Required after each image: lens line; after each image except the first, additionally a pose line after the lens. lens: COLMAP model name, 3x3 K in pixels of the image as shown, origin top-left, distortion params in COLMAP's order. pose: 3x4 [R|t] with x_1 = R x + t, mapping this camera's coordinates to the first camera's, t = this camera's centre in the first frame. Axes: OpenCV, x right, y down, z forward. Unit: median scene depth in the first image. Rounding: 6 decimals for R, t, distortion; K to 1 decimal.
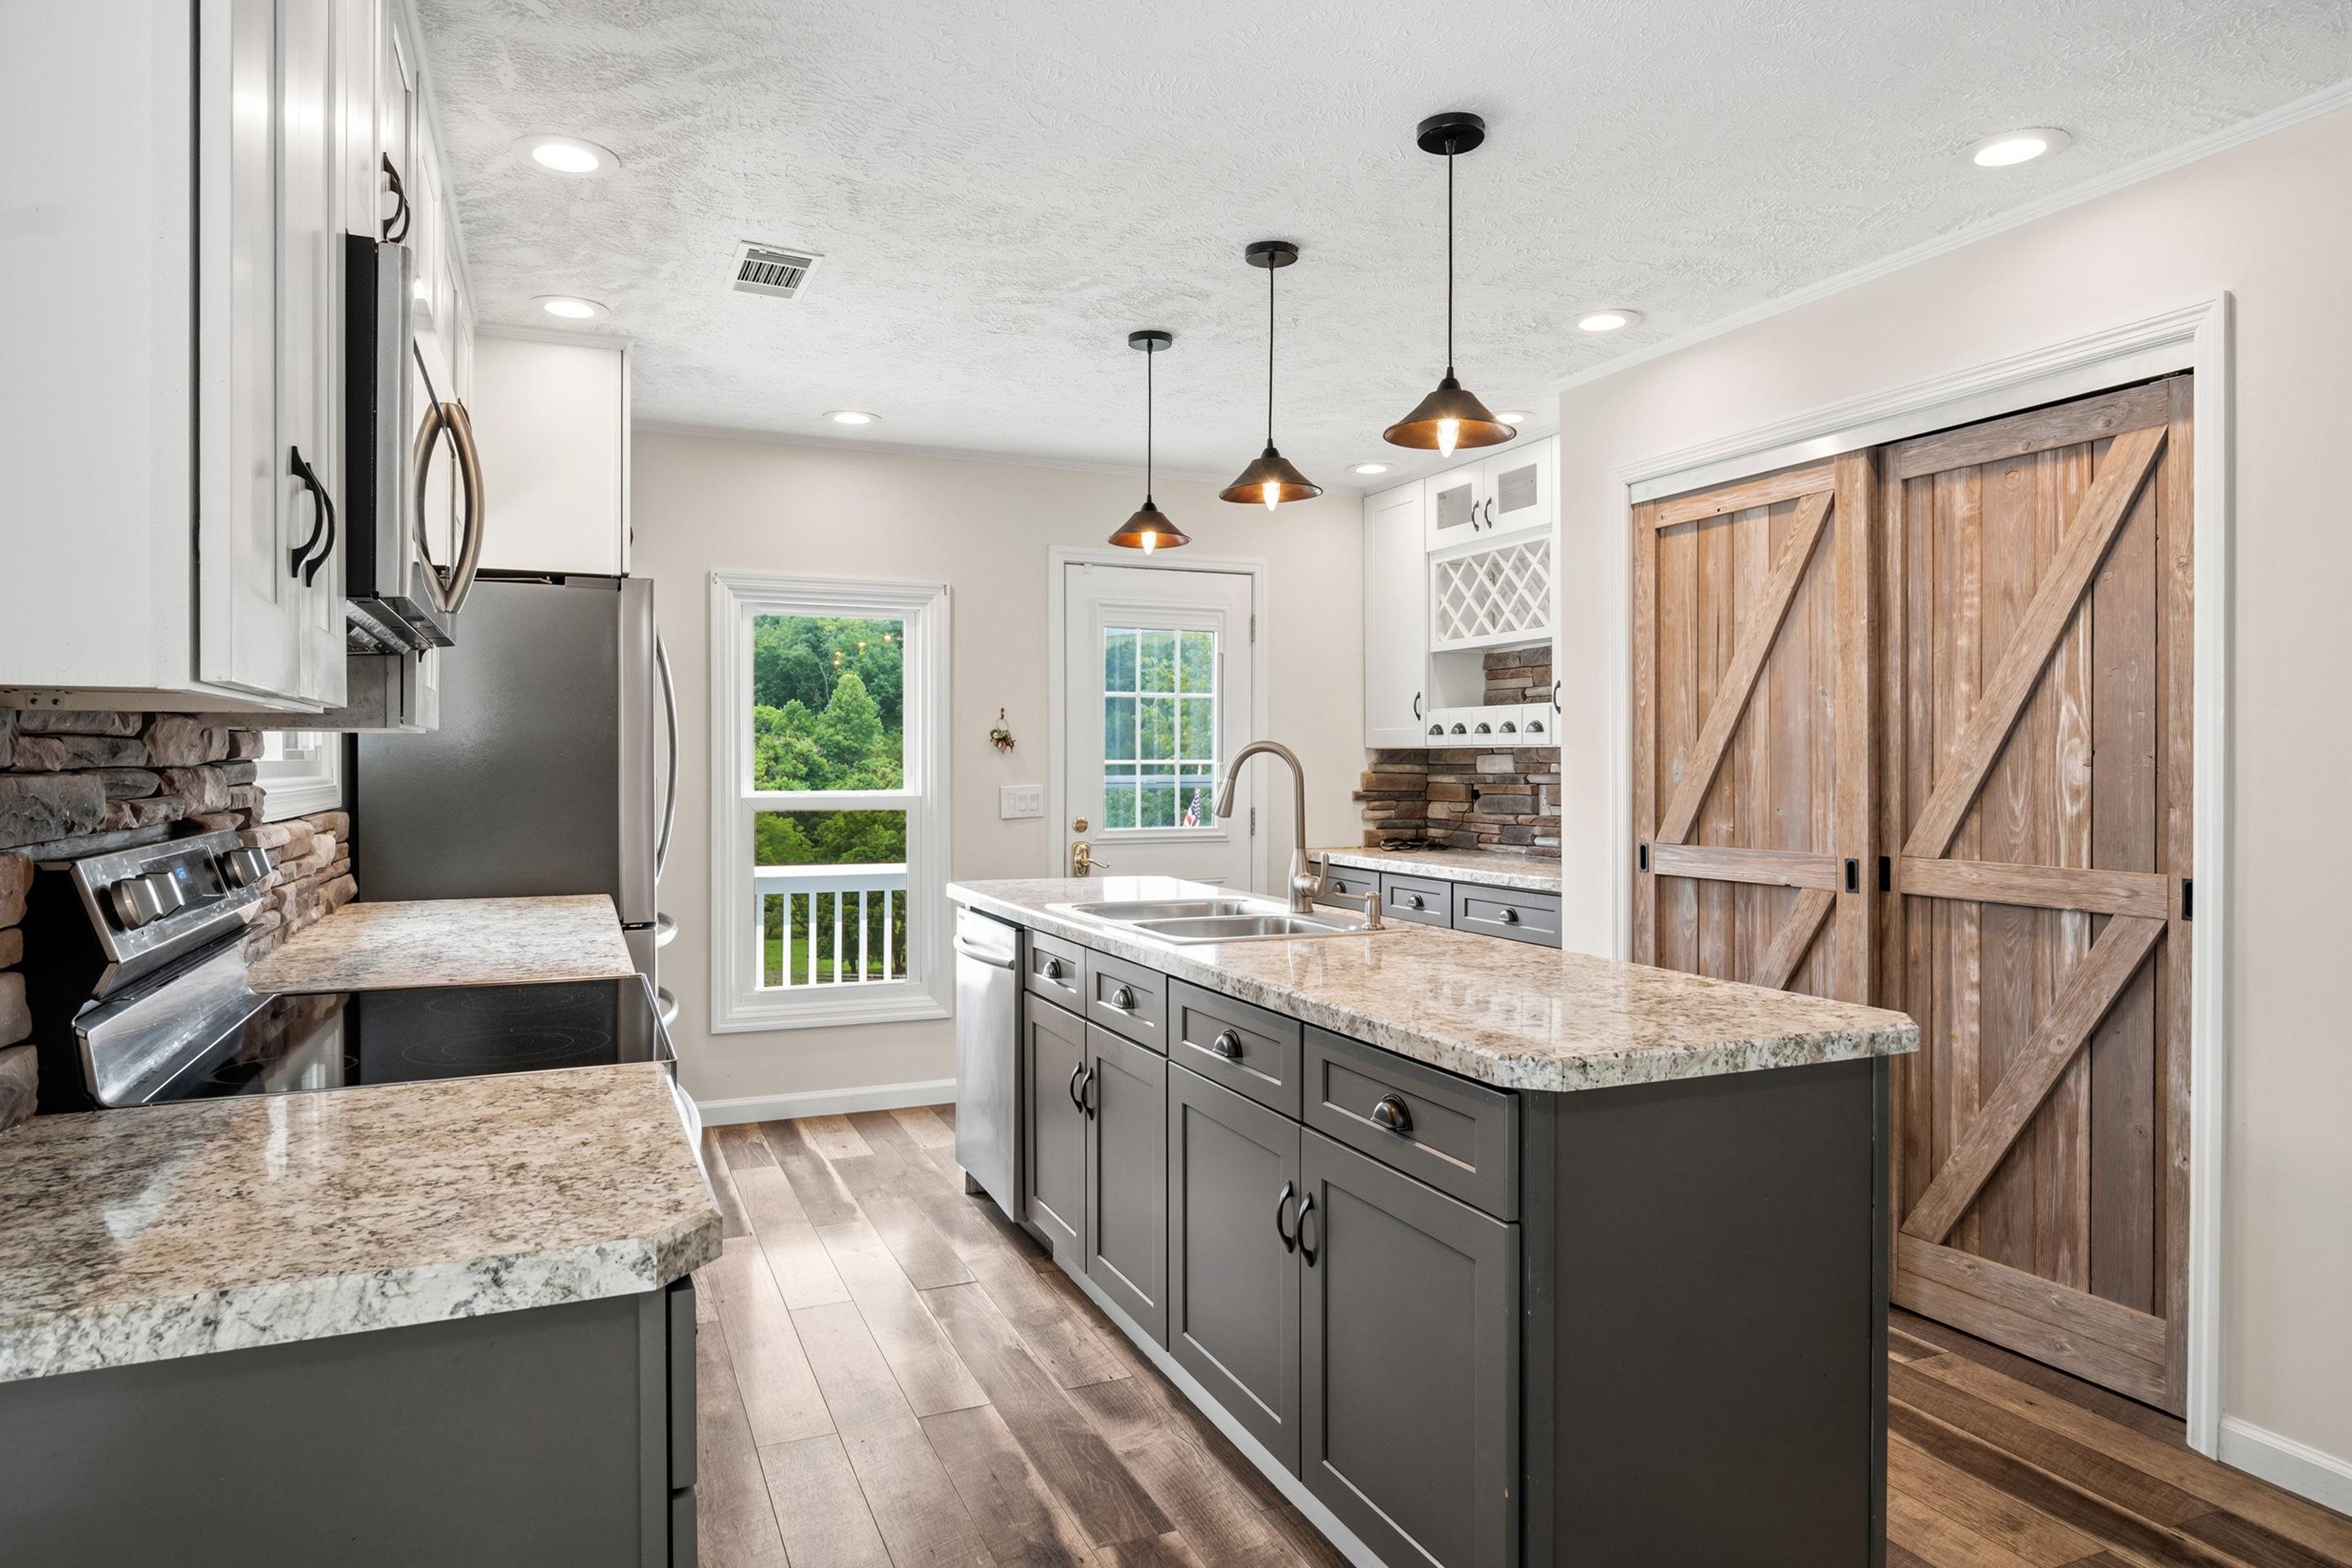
lens RADIAL K [[1409.0, 0, 1160.3], [0, 1409.0, 769.2], [0, 0, 1]] dist [0.010502, 0.001587]
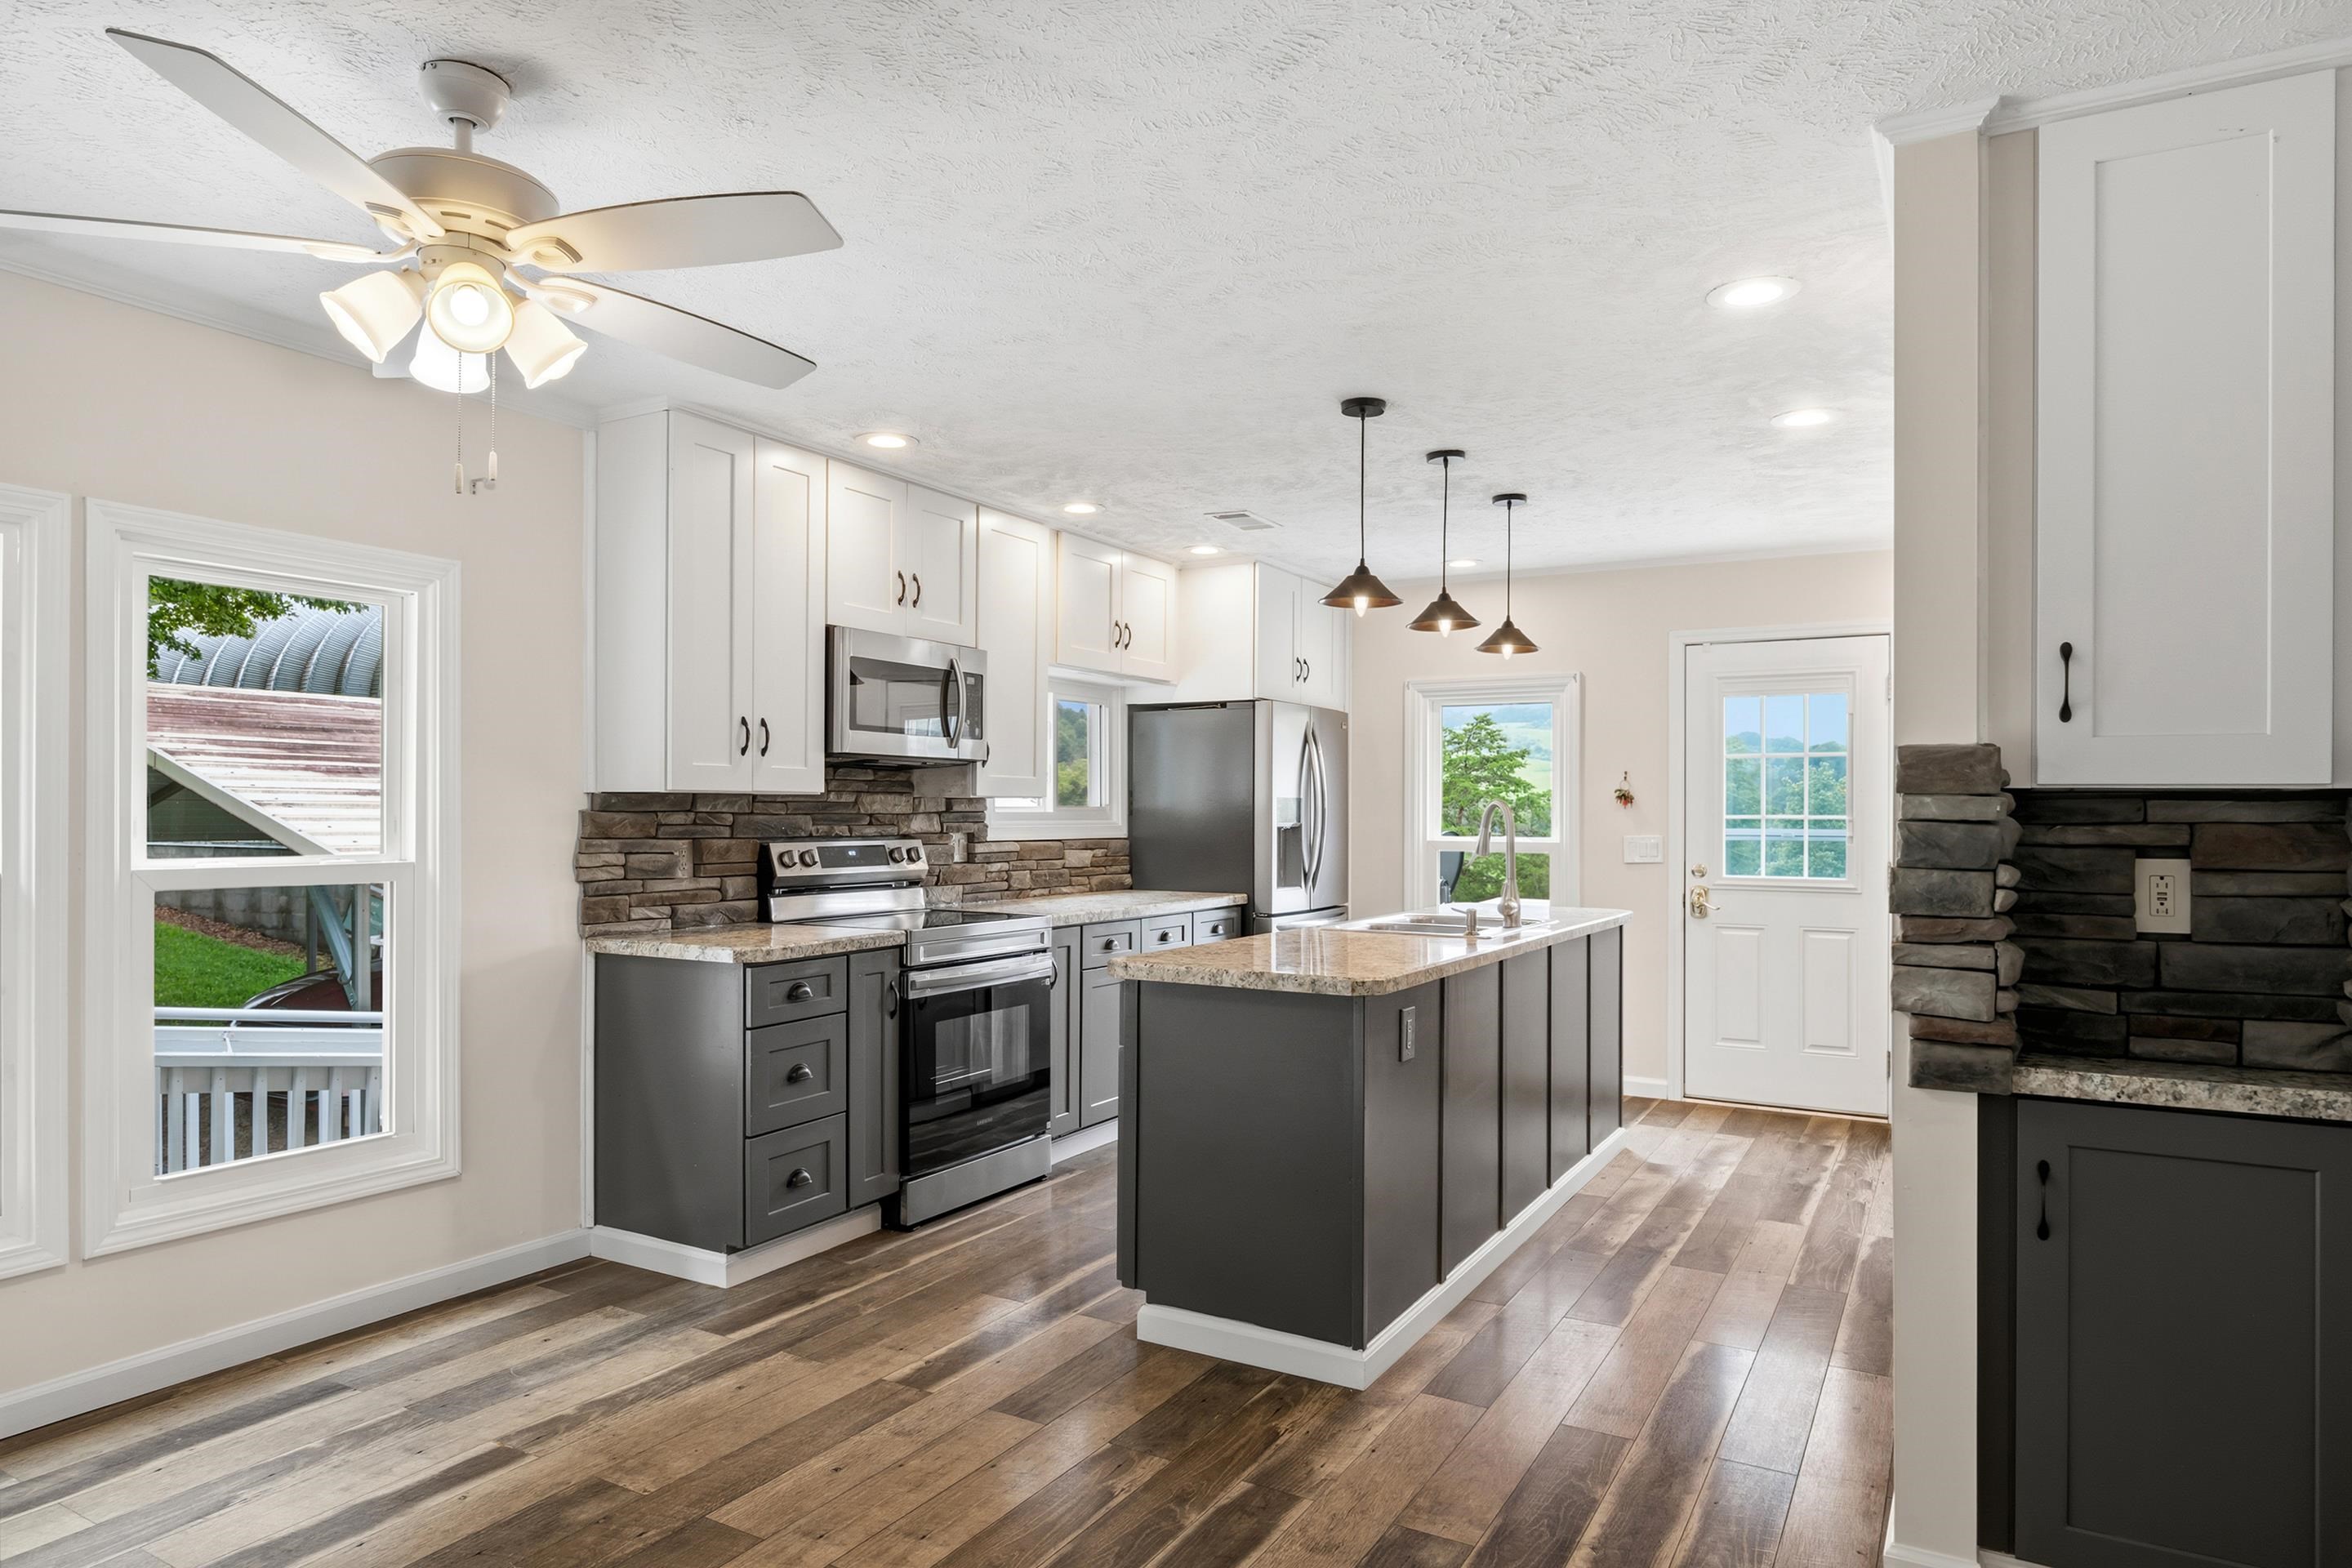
lens RADIAL K [[1409.0, 0, 1161.9], [0, 1409.0, 799.3], [0, 0, 1]] dist [0.010502, 0.001587]
pose [[0.602465, -0.004522, -0.798132, 1.128237], [-0.009613, 0.999870, -0.012921, 0.000098], [0.798087, 0.015457, 0.602344, -0.090634]]
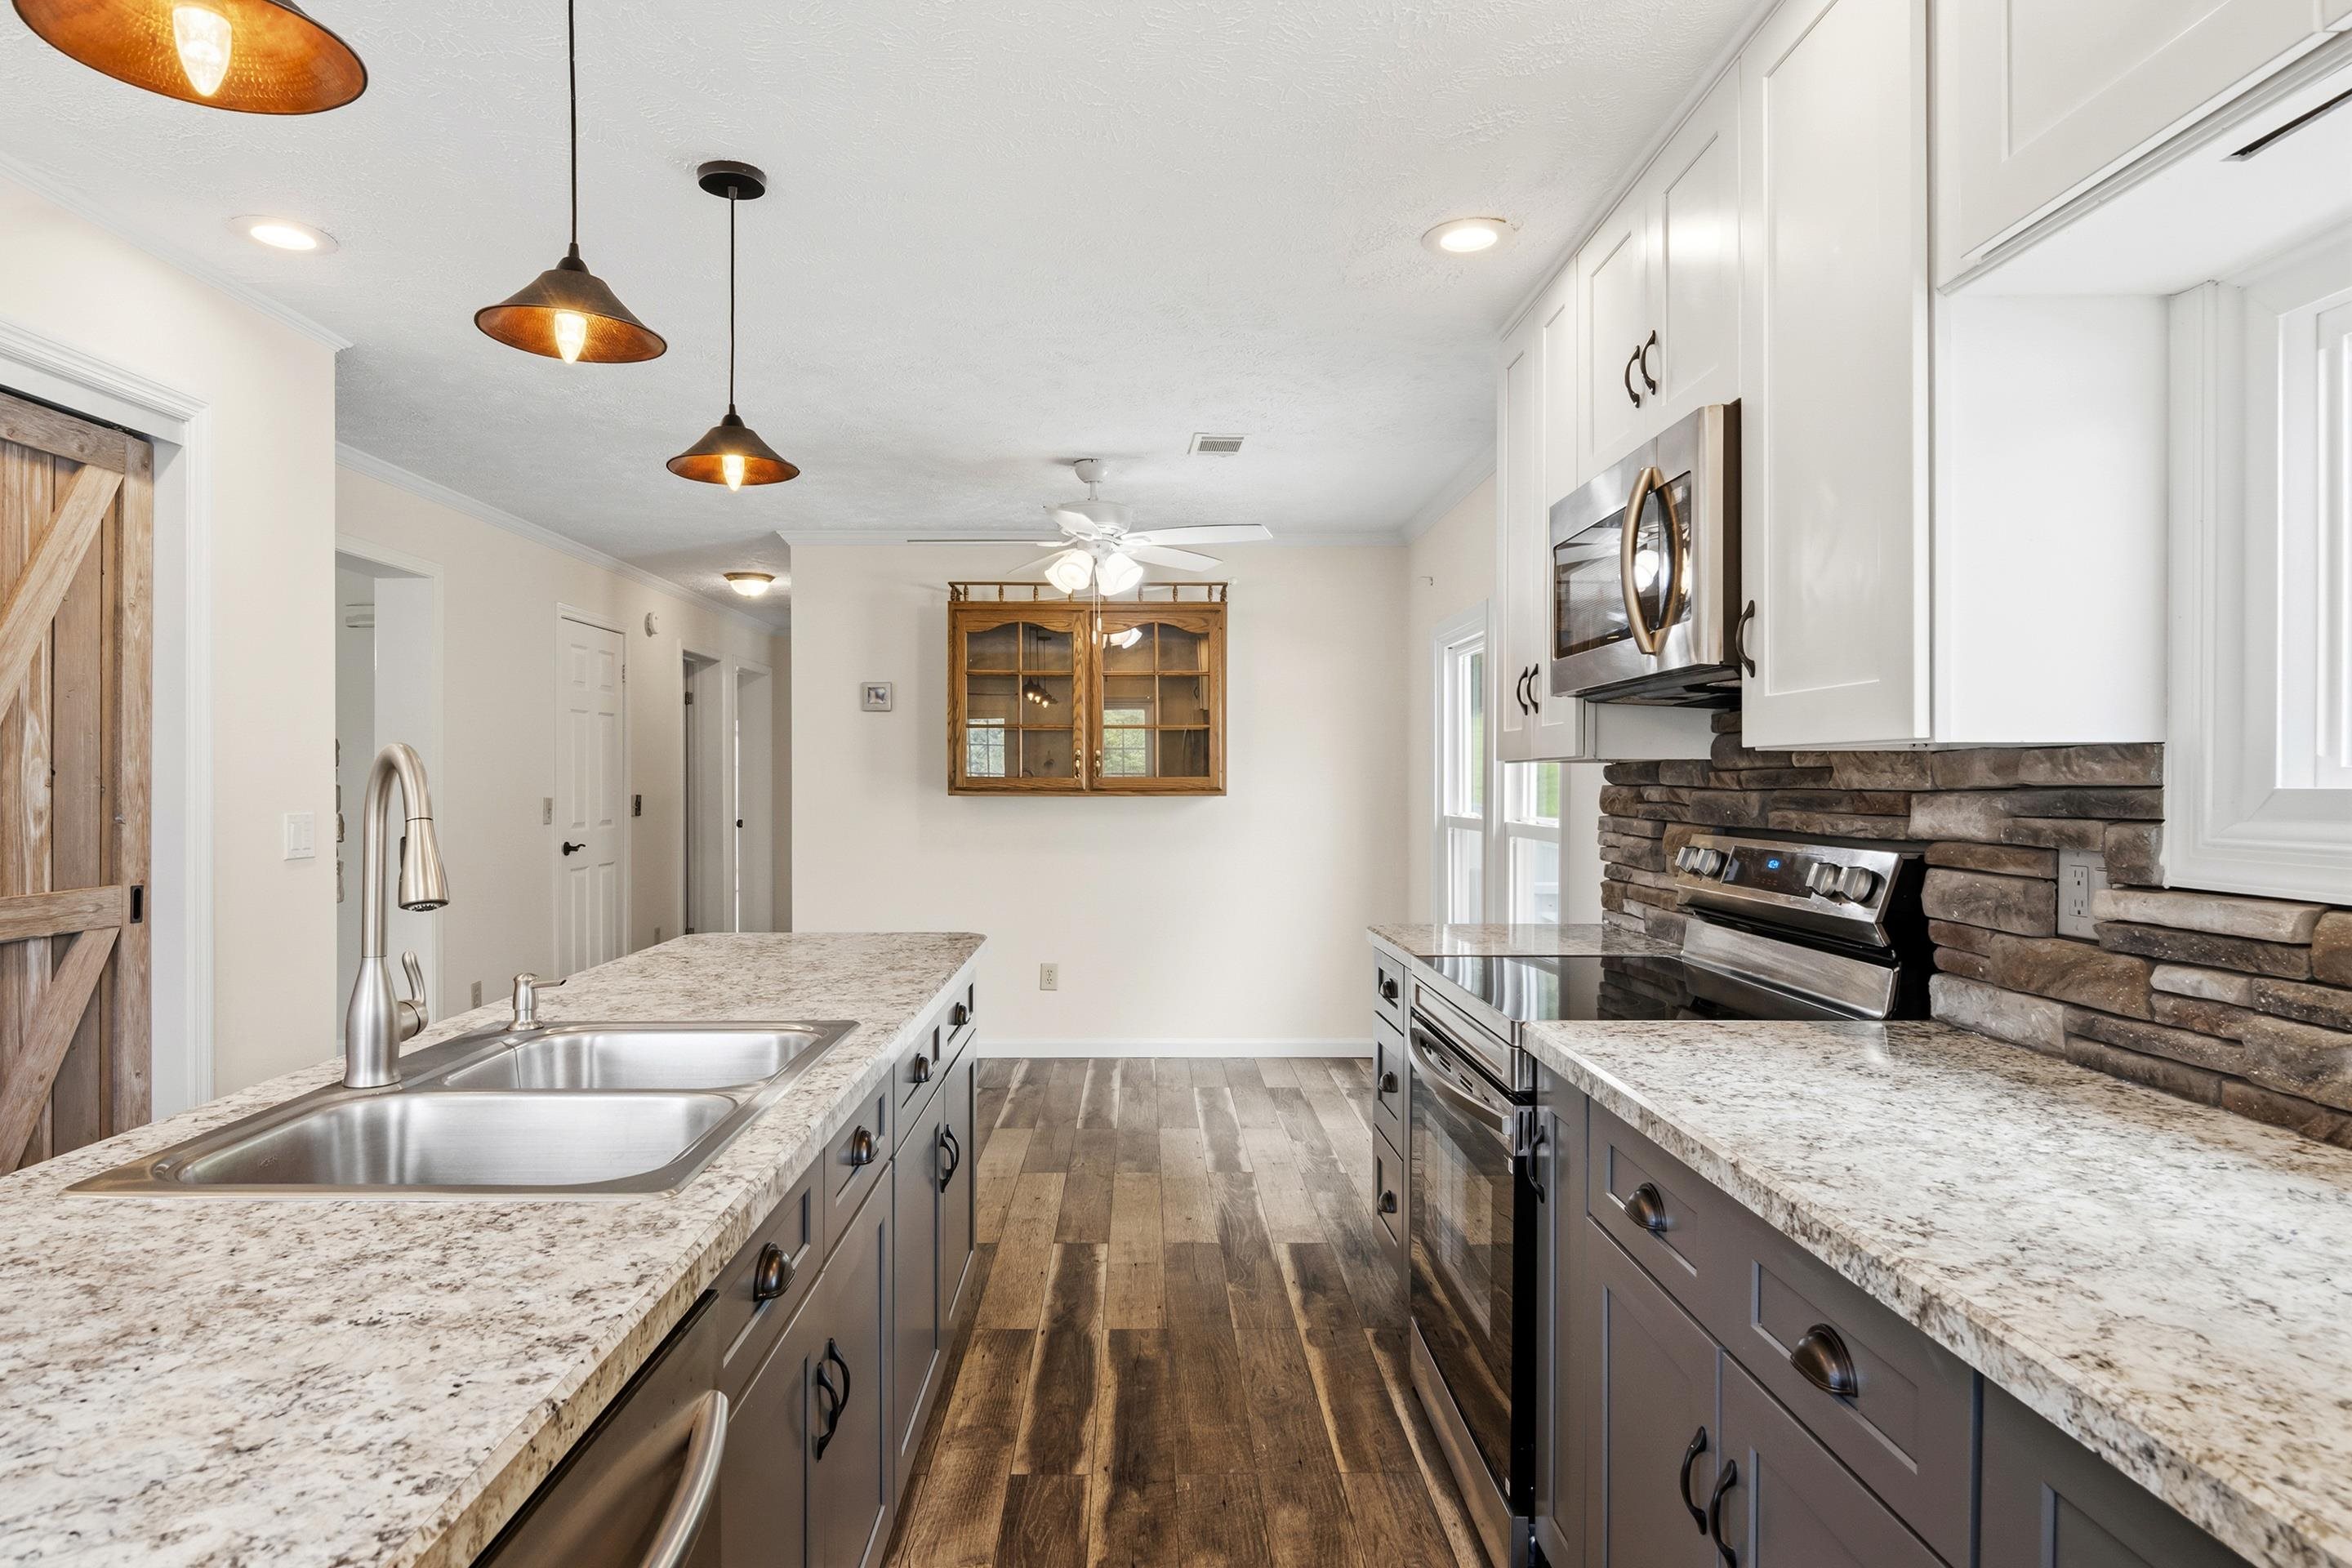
lens RADIAL K [[1320.5, 0, 1168.2], [0, 1320.5, 785.8], [0, 0, 1]] dist [-0.002916, -0.000277]
pose [[-0.928266, -0.002910, 0.371906, -0.393461], [-0.000151, 0.999972, 0.007449, -0.009610], [-0.371917, 0.006859, -0.928241, 1.541754]]
